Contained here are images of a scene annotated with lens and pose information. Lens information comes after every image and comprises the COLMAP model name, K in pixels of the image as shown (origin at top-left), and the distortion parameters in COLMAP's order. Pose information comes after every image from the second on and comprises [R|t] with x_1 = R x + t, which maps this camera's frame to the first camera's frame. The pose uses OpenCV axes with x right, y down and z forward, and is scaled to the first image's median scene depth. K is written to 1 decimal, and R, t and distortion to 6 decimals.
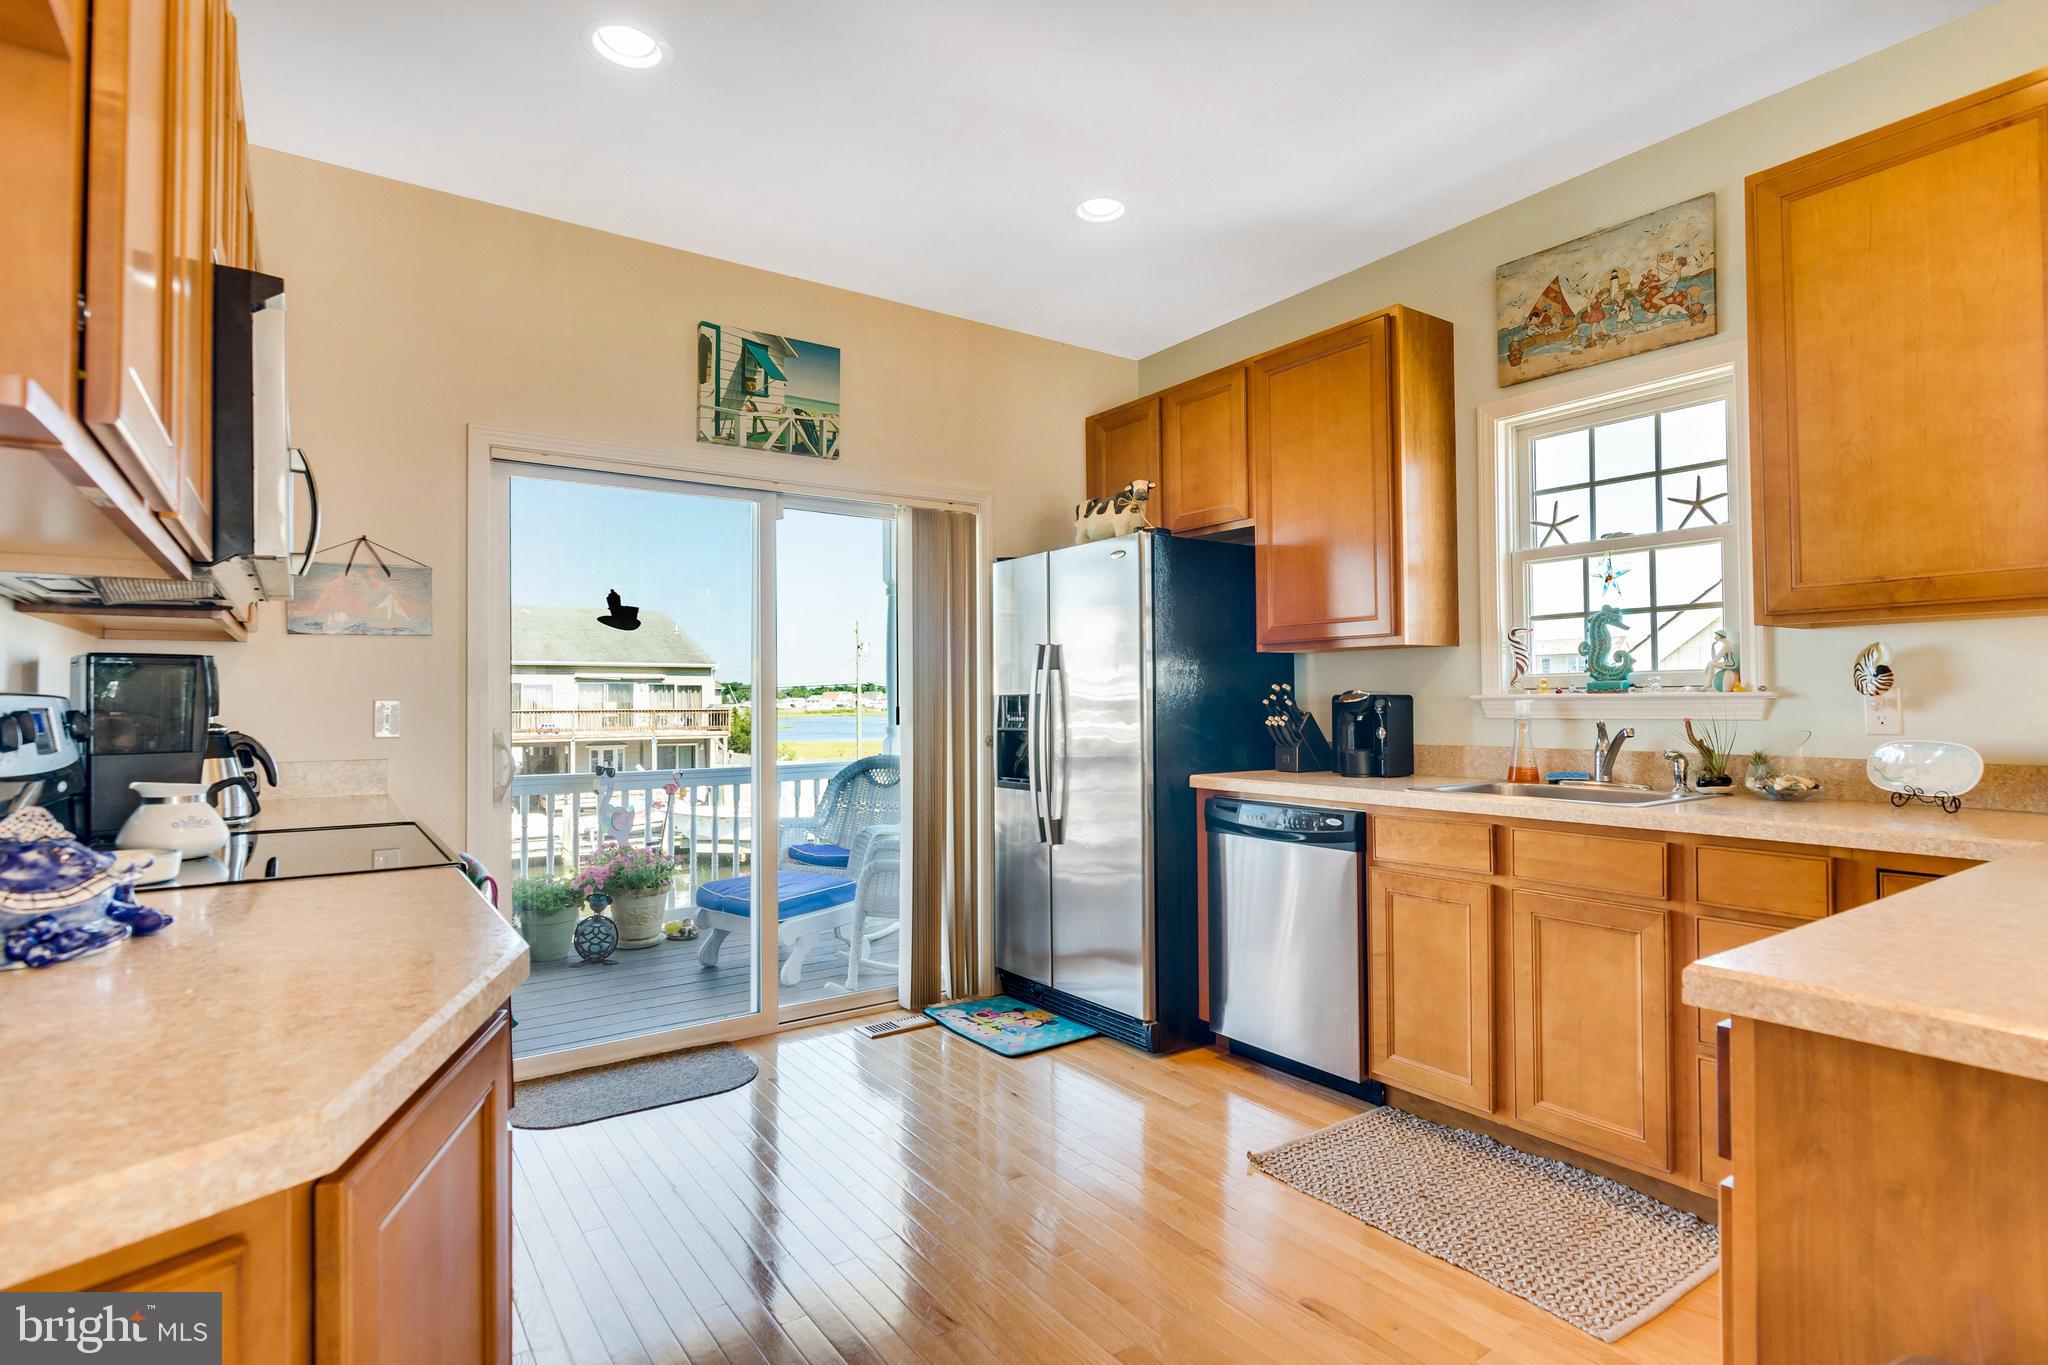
lens RADIAL K [[1031.8, 0, 1032.7], [0, 1031.8, 682.2], [0, 0, 1]] dist [-0.003608, -0.000613]
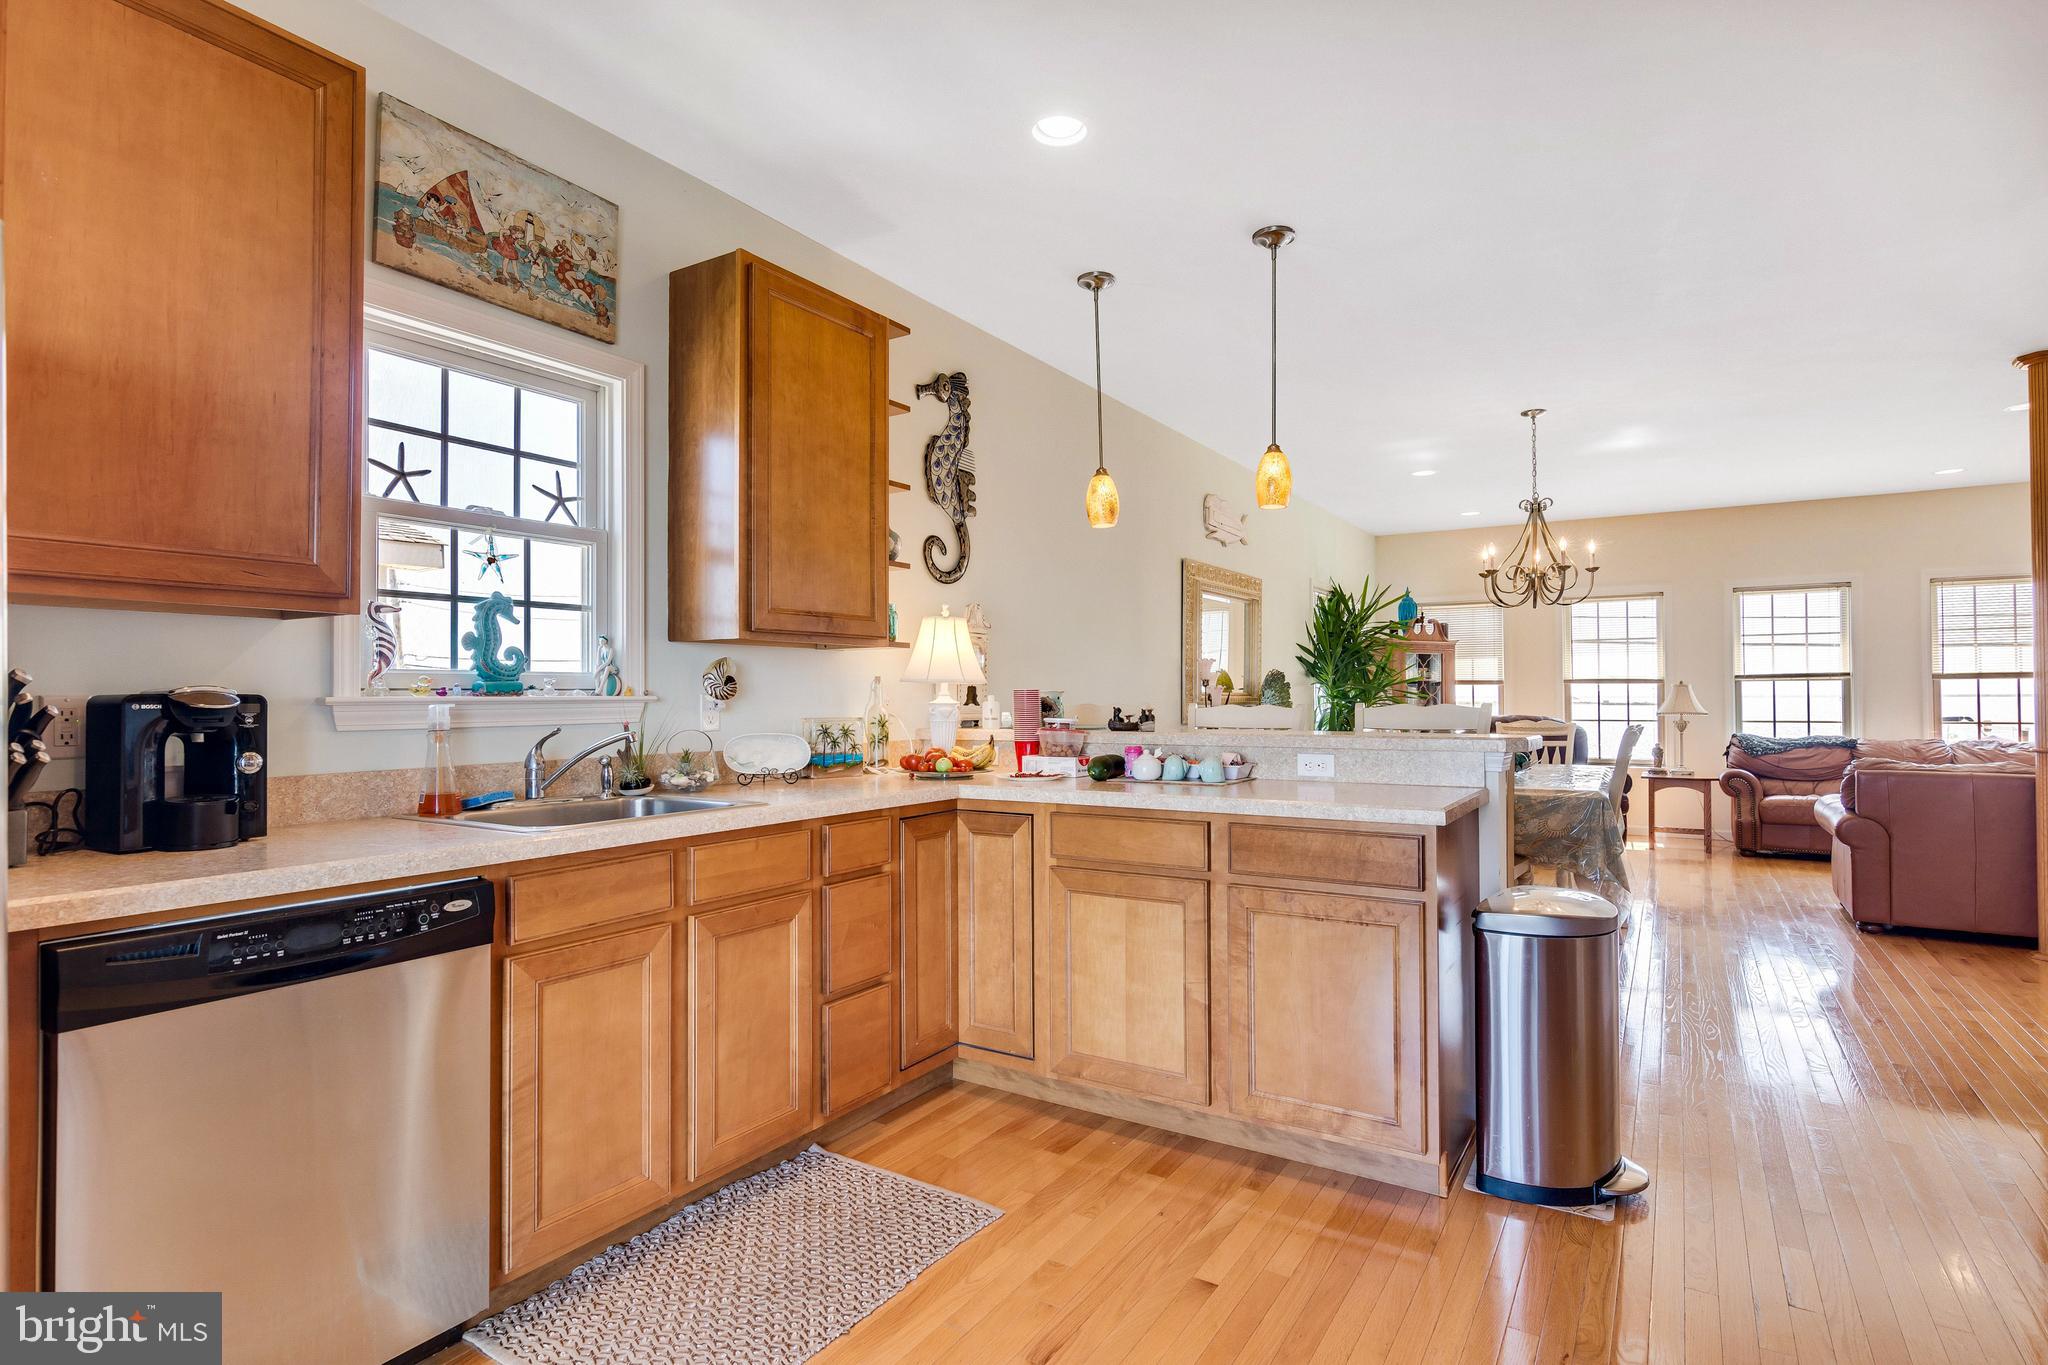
lens RADIAL K [[1031.8, 0, 1032.7], [0, 1031.8, 682.2], [0, 0, 1]] dist [-0.003608, -0.000613]
pose [[-0.388178, 0.021475, 0.921334, -0.408597], [-0.011380, 0.999541, -0.028092, 0.018917], [-0.921514, -0.021390, -0.387755, 0.955882]]
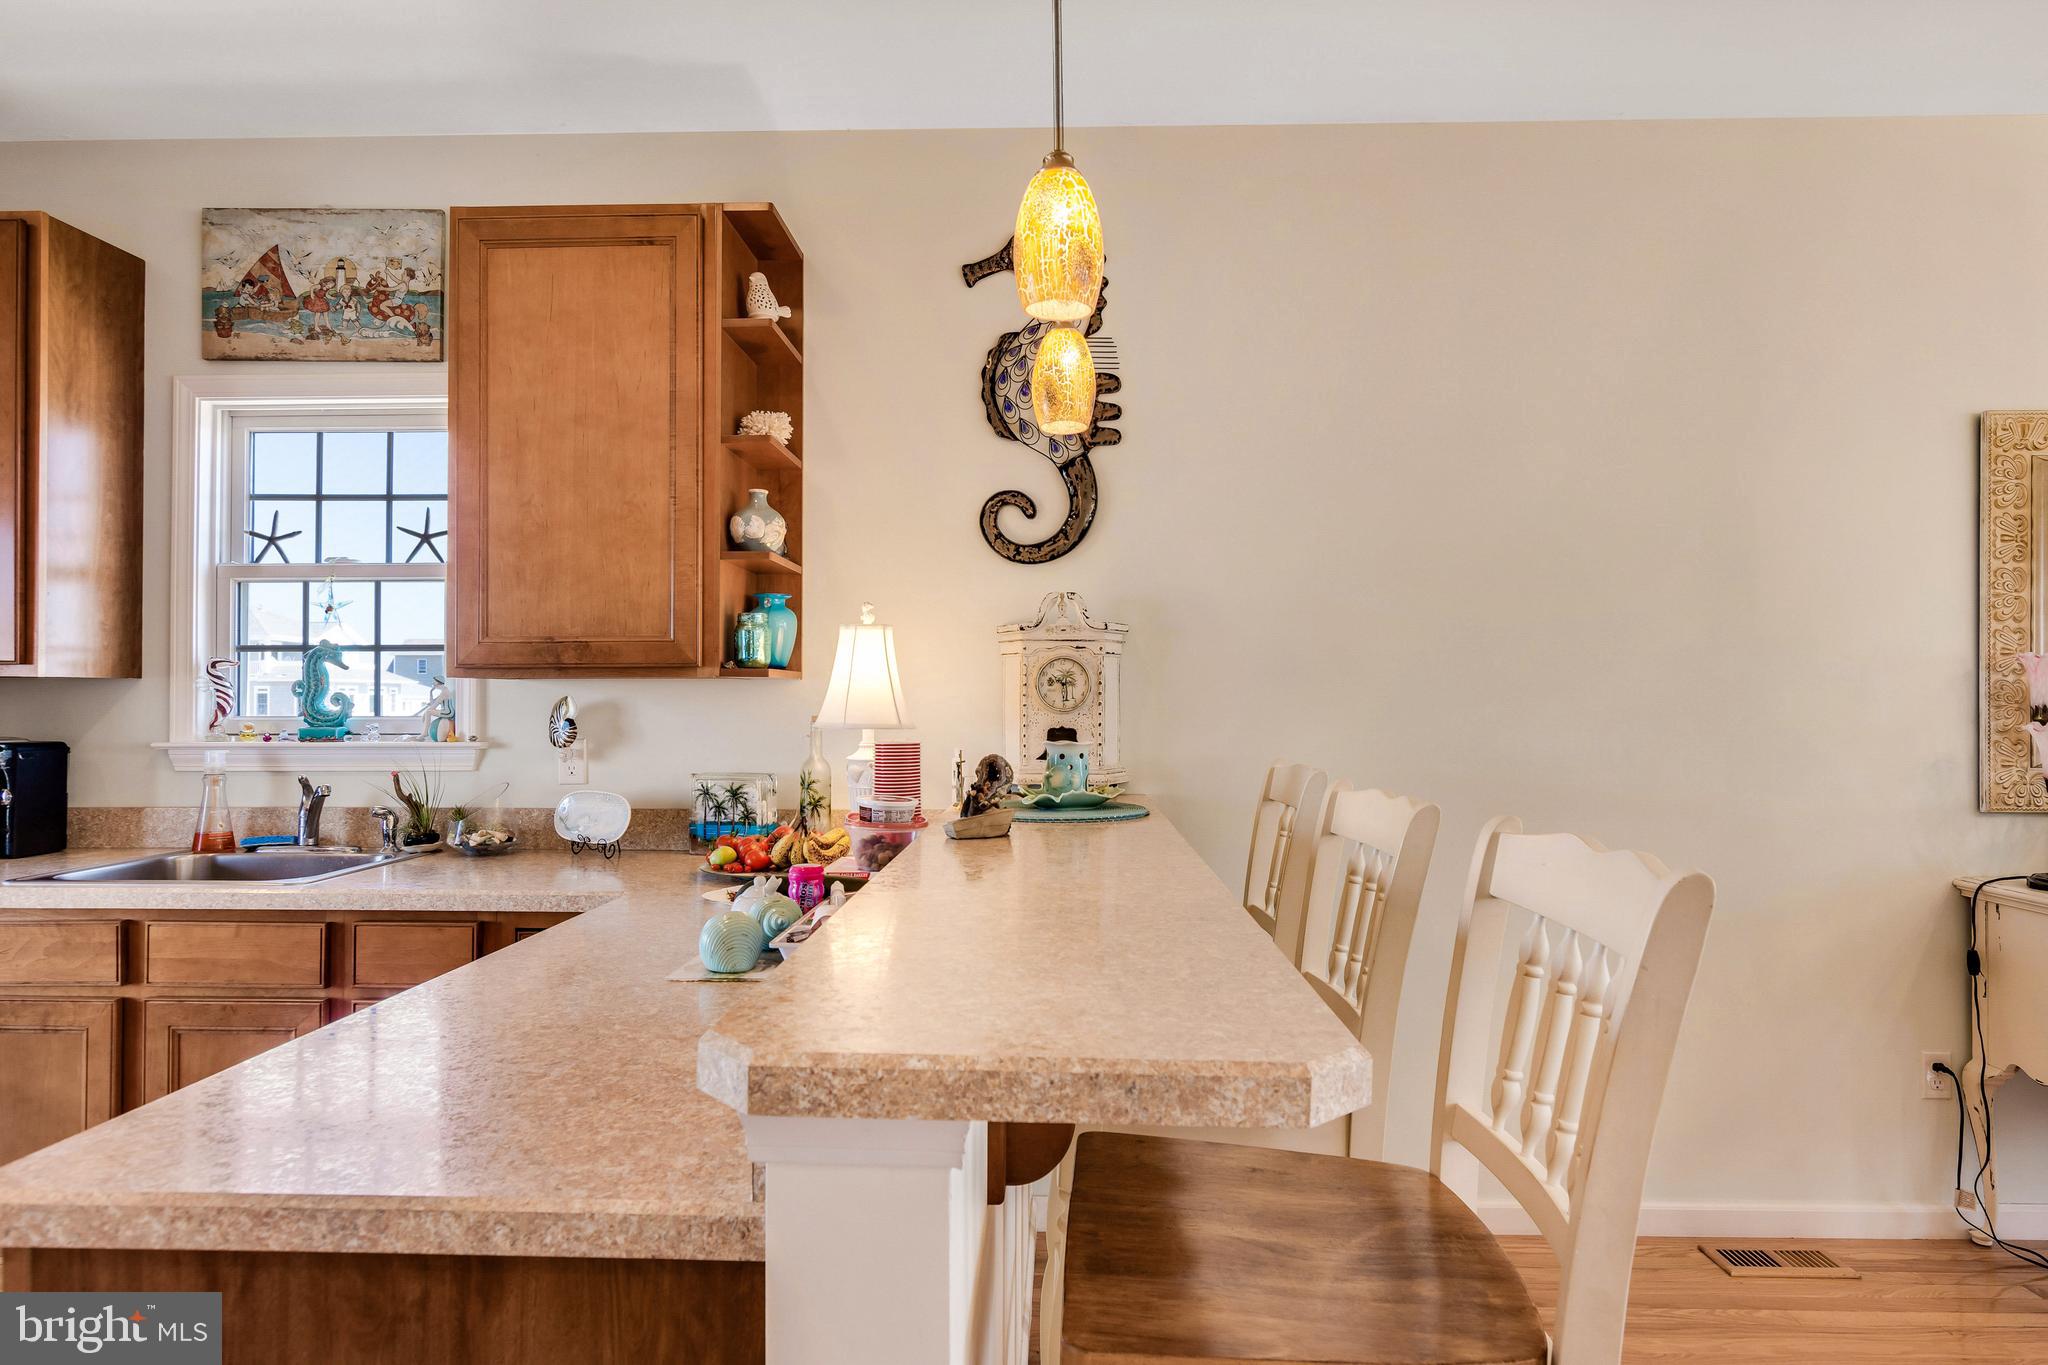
lens RADIAL K [[1144.4, 0, 1039.6], [0, 1144.4, 684.5], [0, 0, 1]] dist [-0.003480, -0.001727]
pose [[0.594295, 0.019002, 0.804022, 0.146302], [-0.018796, 0.999776, -0.009736, -0.040507], [-0.804027, -0.009326, 0.594519, -0.060924]]
